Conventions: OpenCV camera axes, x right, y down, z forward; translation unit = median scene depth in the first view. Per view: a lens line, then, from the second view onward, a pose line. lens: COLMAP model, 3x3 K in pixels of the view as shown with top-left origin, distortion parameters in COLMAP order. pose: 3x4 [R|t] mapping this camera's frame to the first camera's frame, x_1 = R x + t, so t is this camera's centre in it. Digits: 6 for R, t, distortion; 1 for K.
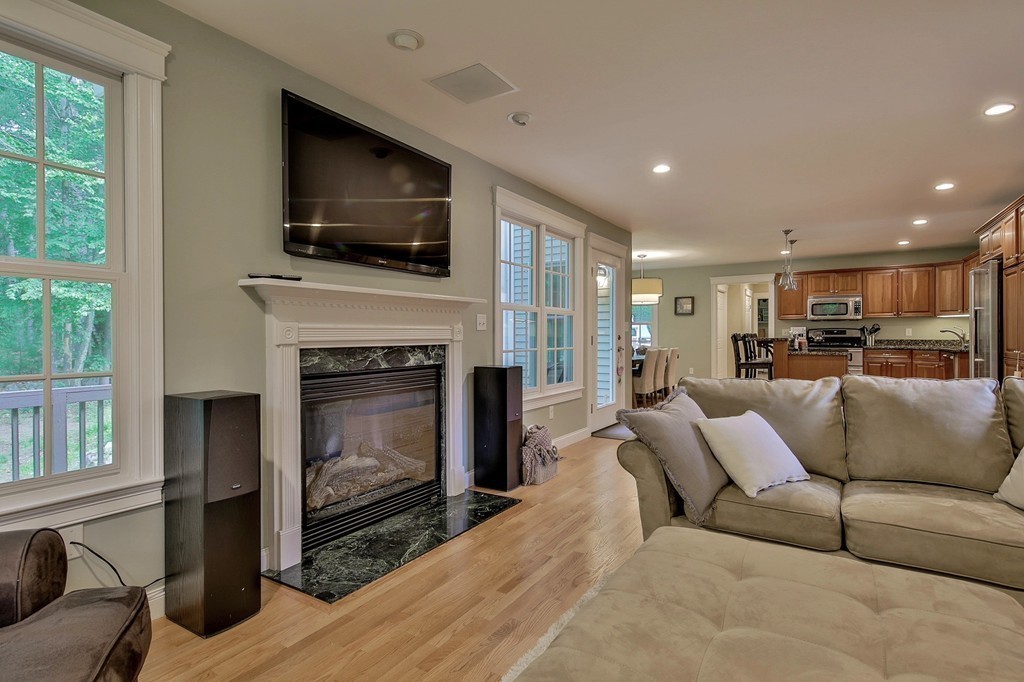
lens RADIAL K [[506.0, 0, 511.2], [0, 506.0, 339.7], [0, 0, 1]] dist [-0.002309, 0.001062]
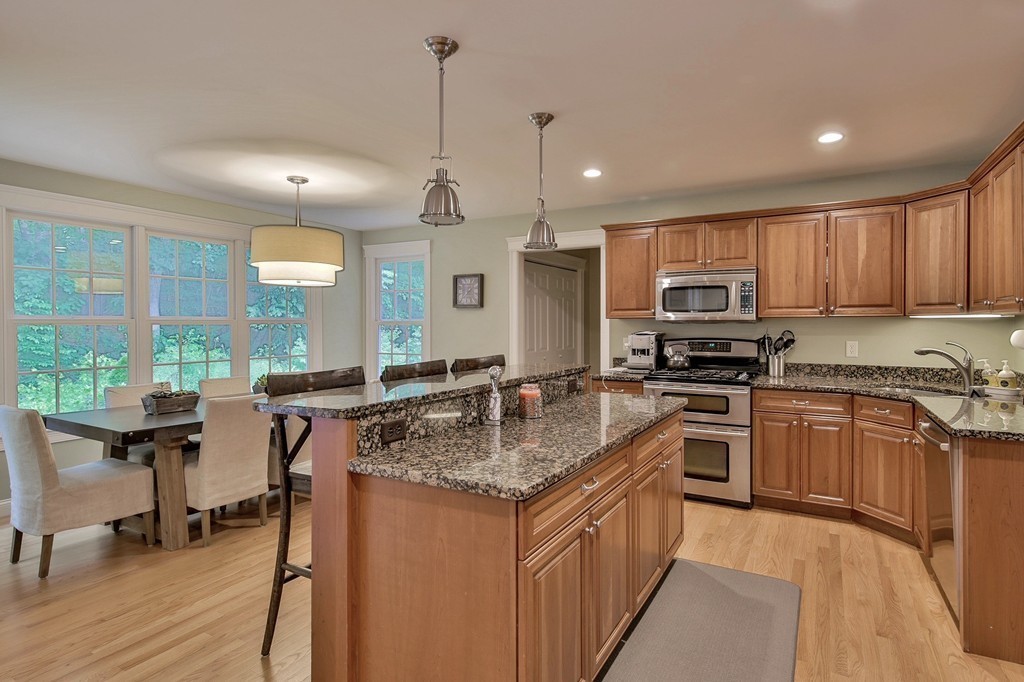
lens RADIAL K [[536.1, 0, 527.3], [0, 536.1, 326.7], [0, 0, 1]] dist [0.012803, -0.002298]
pose [[0.997657, 0.003260, 0.068330, 0.448215], [-0.002876, 0.999980, -0.005711, -0.031533], [-0.068347, 0.005501, 0.997646, 0.518836]]
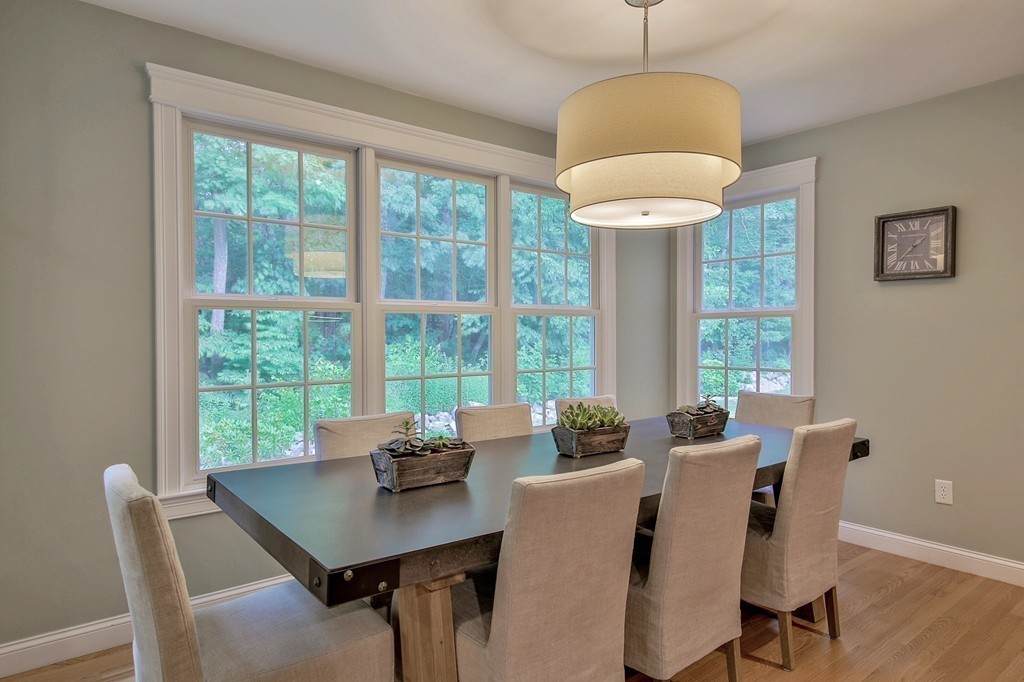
lens RADIAL K [[592.9, 0, 512.0], [0, 592.9, 336.8], [0, 0, 1]] dist [0.001298, -0.001314]
pose [[0.951224, 0.006333, -0.308436, 0.288346], [-0.007605, 0.999967, -0.002921, -0.019428], [0.308408, 0.005124, 0.951240, 0.775964]]
